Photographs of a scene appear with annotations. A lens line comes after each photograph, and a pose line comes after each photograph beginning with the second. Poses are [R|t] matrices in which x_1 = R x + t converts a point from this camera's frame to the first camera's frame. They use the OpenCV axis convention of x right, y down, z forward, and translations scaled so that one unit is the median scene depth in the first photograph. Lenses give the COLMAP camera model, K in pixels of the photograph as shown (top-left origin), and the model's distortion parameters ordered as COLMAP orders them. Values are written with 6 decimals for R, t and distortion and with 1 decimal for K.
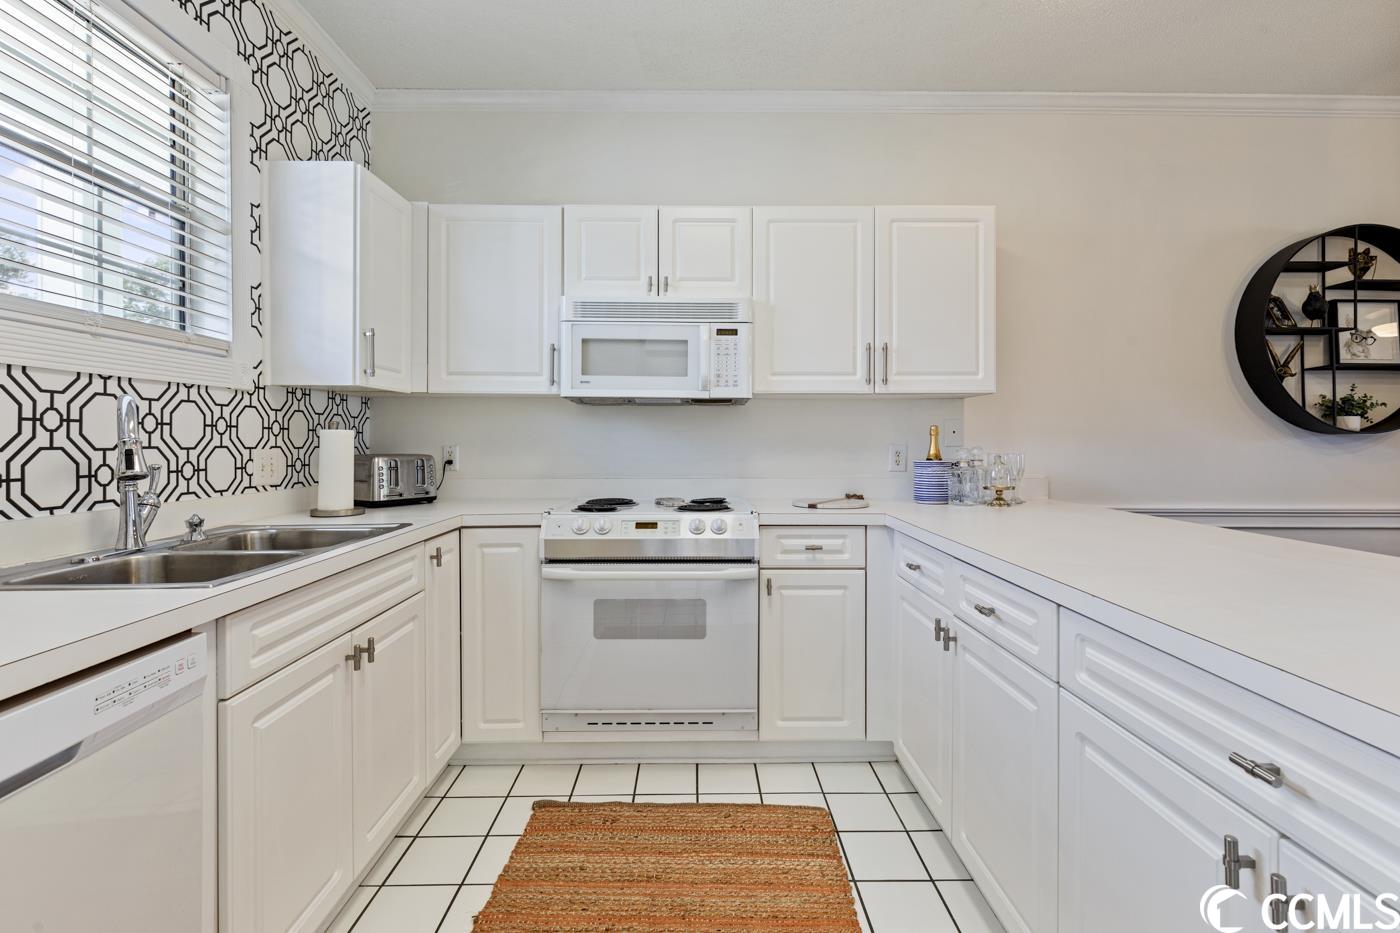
lens RADIAL K [[634.4, 0, 701.9], [0, 634.4, 441.8], [0, 0, 1]] dist [0.000072, -0.000116]
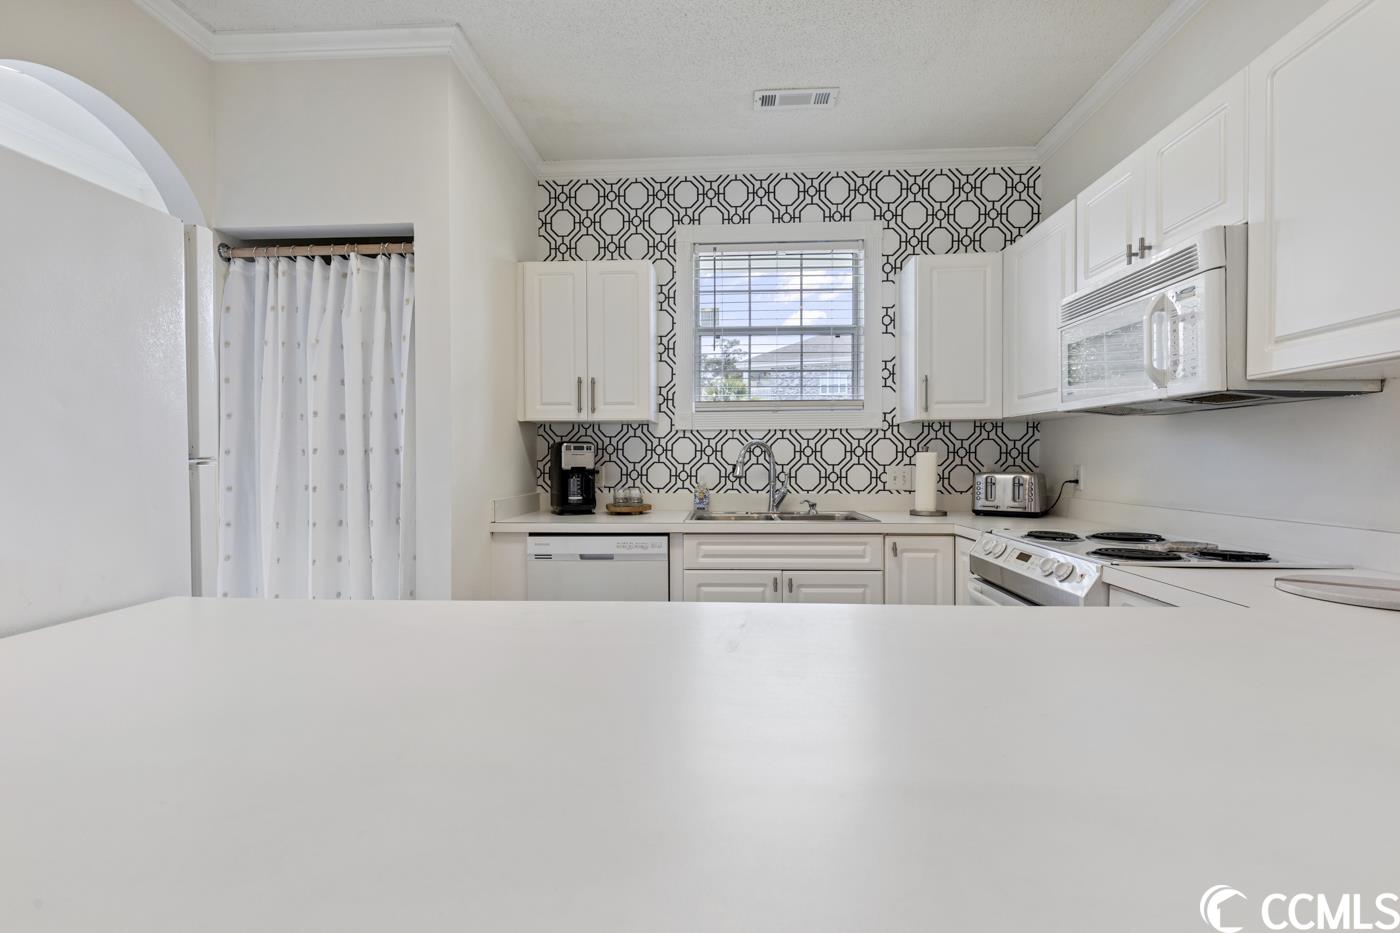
lens RADIAL K [[628.4, 0, 697.8], [0, 628.4, 469.3], [0, 0, 1]] dist [0.000466, -0.000602]
pose [[-0.063675, 0.014663, -0.997863, 0.804740], [0.000353, 0.999892, 0.014670, -0.002488], [0.997971, 0.000582, -0.063674, 0.598454]]
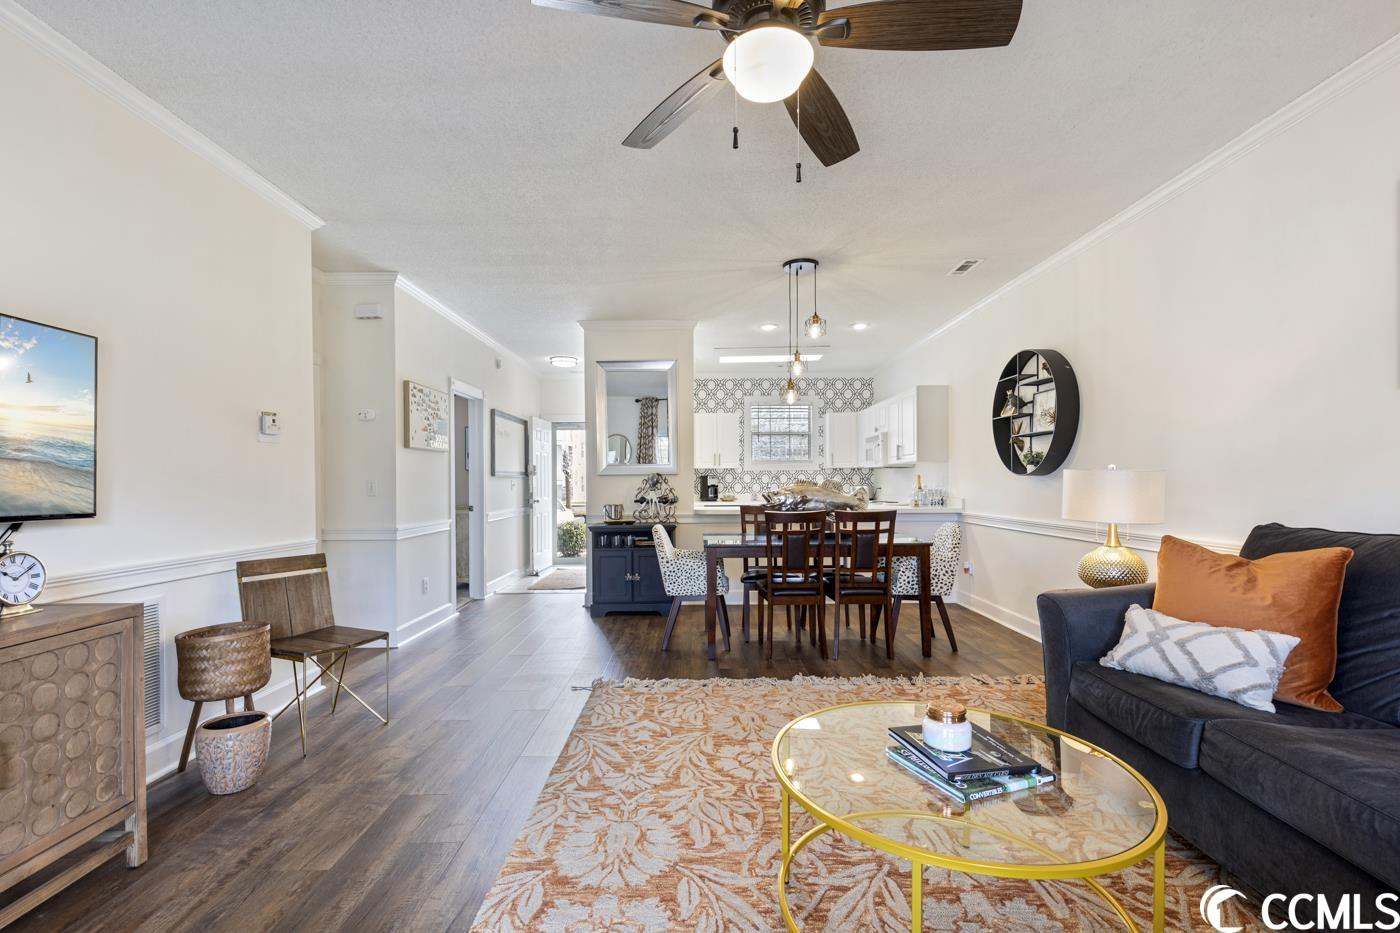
lens RADIAL K [[628.4, 0, 697.8], [0, 628.4, 469.3], [0, 0, 1]] dist [0.000466, -0.000602]
pose [[-0.009399, -0.022148, -0.999711, 3.330589], [0.003247, 0.999749, -0.022179, 0.004624], [0.999951, -0.003455, -0.009324, 0.195792]]
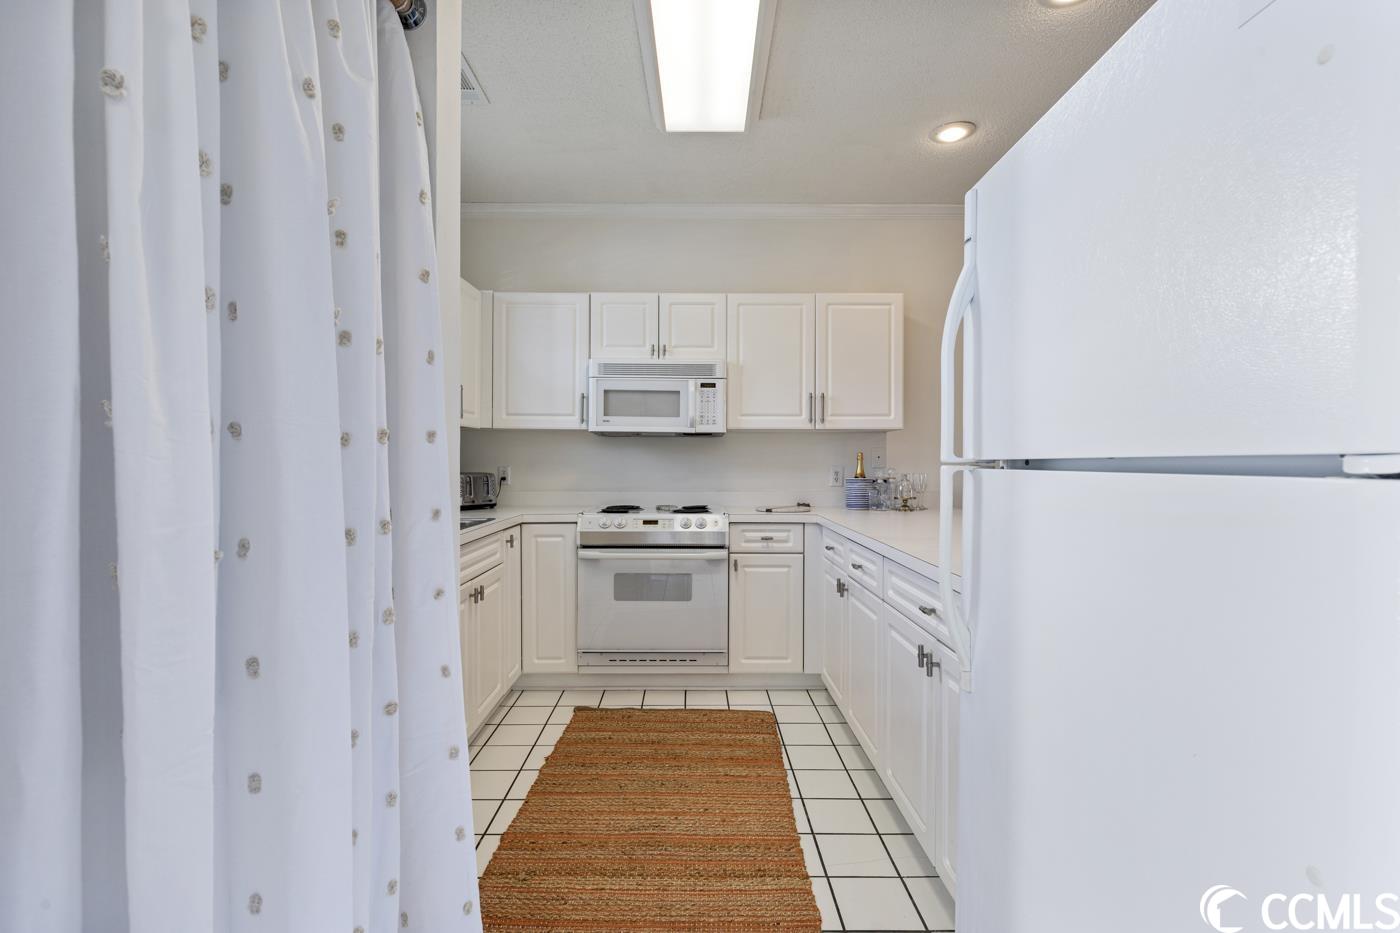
lens RADIAL K [[611.4, 0, 693.0], [0, 611.4, 464.9], [0, 0, 1]] dist [-0.000222, -0.000117]
pose [[0.999974, 0.002423, -0.006801, 0.017682], [-0.002401, 0.999992, 0.003233, -0.002846], [0.006809, -0.003217, 0.999972, -0.380283]]
